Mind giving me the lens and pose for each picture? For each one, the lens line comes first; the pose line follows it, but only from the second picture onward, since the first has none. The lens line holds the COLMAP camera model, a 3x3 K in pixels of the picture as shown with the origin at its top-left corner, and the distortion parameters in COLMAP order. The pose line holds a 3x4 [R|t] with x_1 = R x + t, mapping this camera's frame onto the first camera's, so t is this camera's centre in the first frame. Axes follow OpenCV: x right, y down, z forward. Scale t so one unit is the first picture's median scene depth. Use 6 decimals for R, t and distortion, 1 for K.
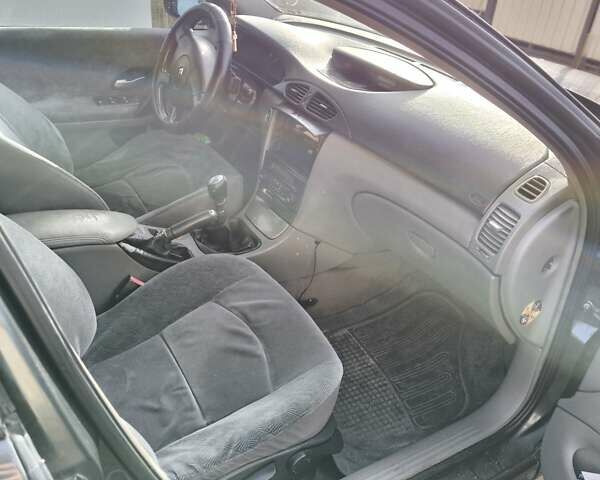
lens RADIAL K [[561.1, 0, 300.0], [0, 561.1, 240.0], [0, 0, 1]] dist [0.066412, -0.093755]
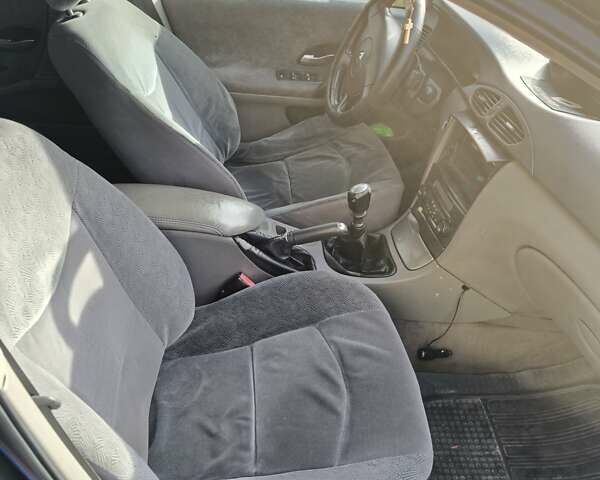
lens RADIAL K [[561.1, 0, 300.0], [0, 561.1, 240.0], [0, 0, 1]] dist [0.066412, -0.093755]
pose [[0.907489, 0.242262, -0.343180, 0.082712], [-0.226278, 0.970211, 0.086543, -0.084731], [0.353923, -0.000883, 0.935274, 0.164879]]
